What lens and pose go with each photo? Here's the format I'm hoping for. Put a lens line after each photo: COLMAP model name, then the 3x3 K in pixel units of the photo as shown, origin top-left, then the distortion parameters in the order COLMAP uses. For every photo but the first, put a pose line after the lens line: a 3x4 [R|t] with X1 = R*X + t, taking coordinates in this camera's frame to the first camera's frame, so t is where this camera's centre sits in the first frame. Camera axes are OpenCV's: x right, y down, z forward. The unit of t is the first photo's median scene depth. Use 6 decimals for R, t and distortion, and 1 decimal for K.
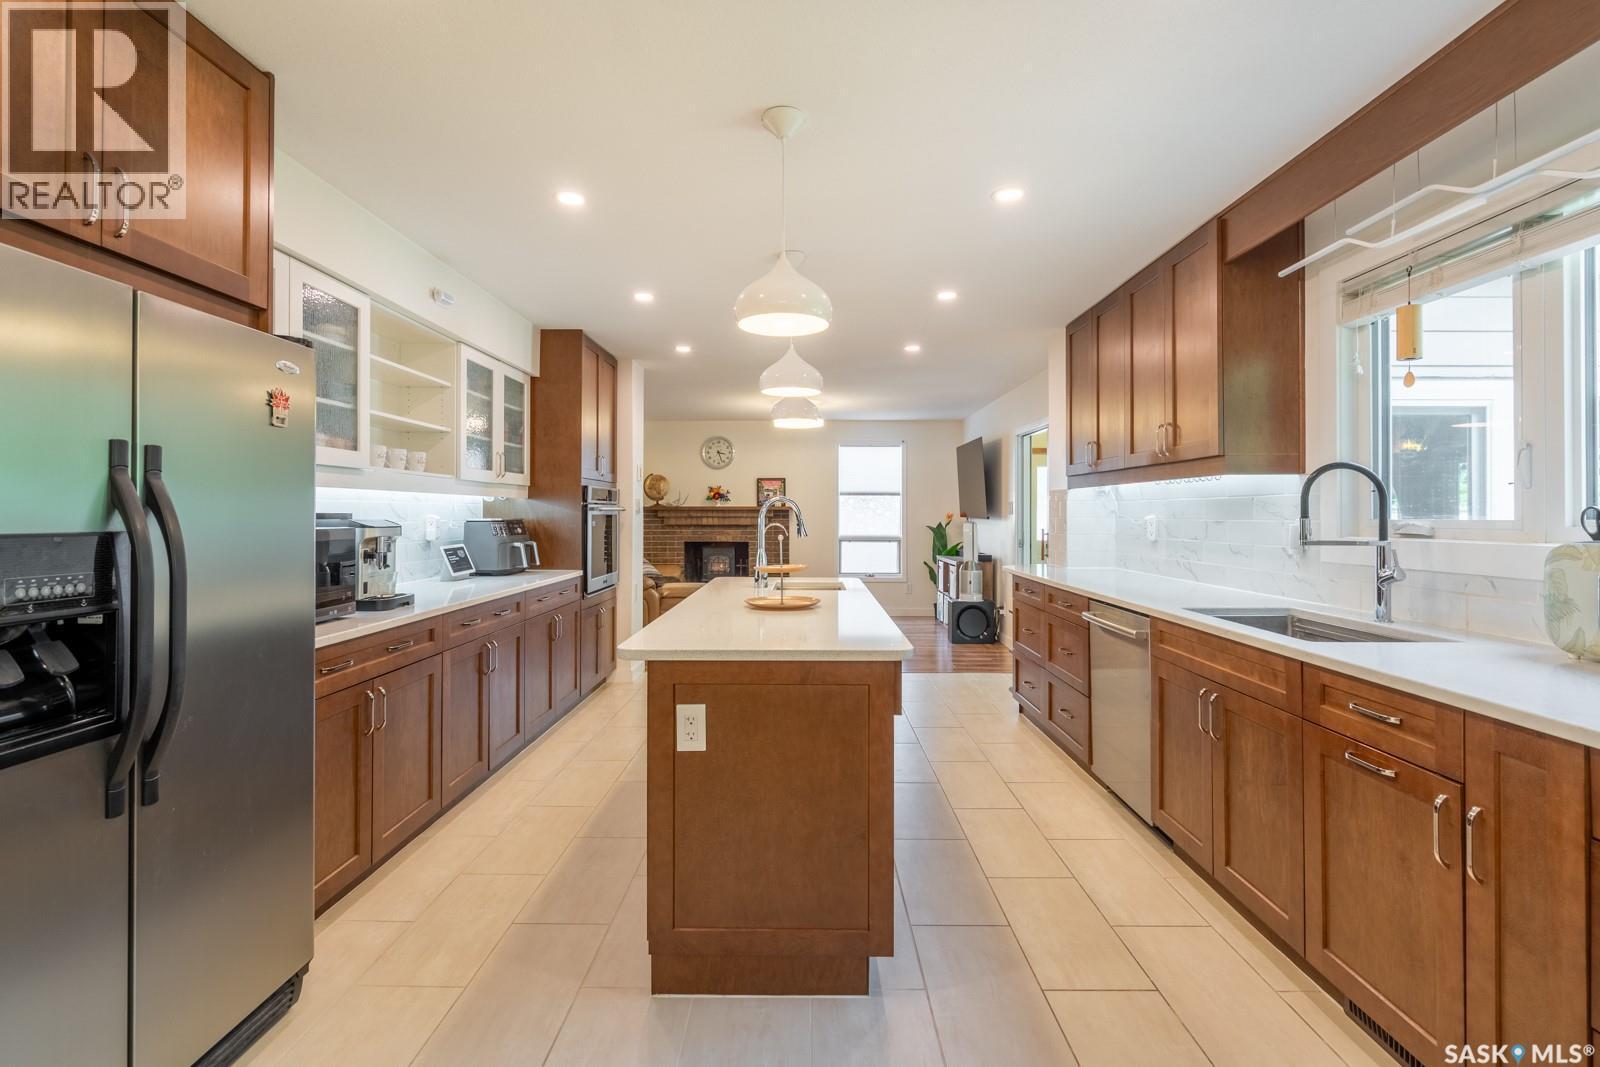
lens RADIAL K [[726.8, 0, 804.3], [0, 726.8, 505.9], [0, 0, 1]] dist [-0.001119, 0.001025]
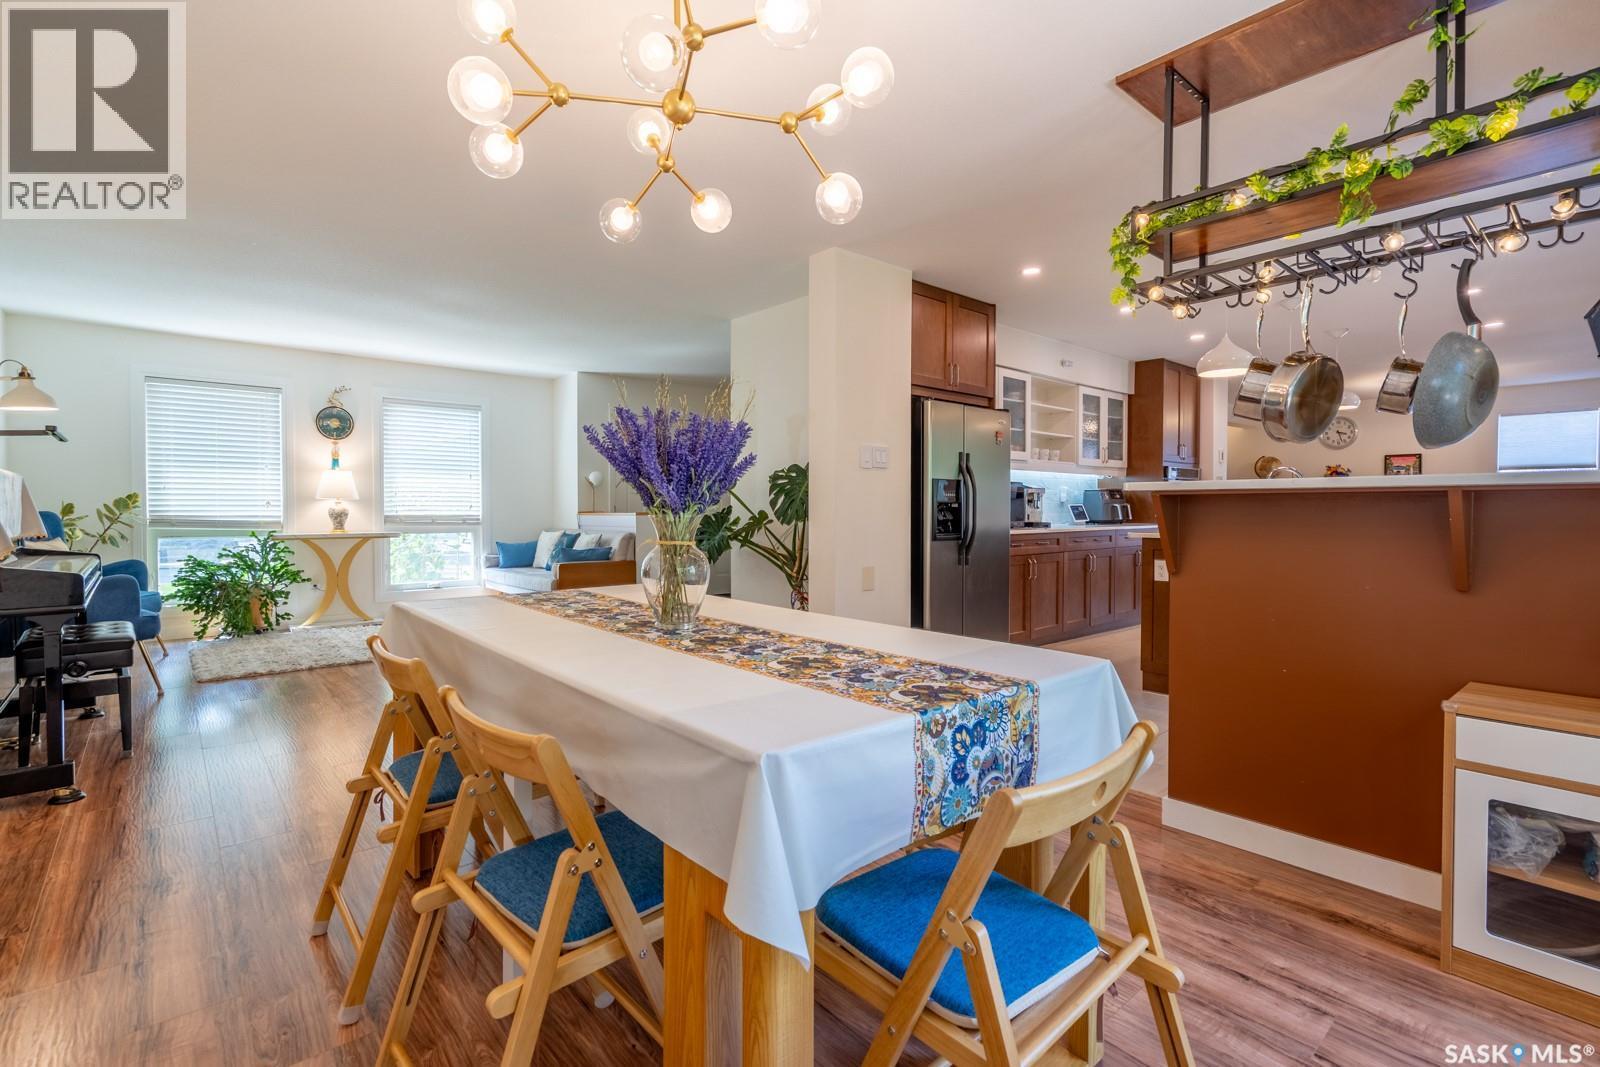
lens RADIAL K [[726.8, 0, 799.6], [0, 726.8, 517.3], [0, 0, 1]] dist [-0.001119, 0.001025]
pose [[0.656787, 0.014075, -0.753945, 0.437694], [0.005803, 0.999702, 0.023718, 0.049363], [0.754054, -0.019953, 0.656509, -0.704139]]
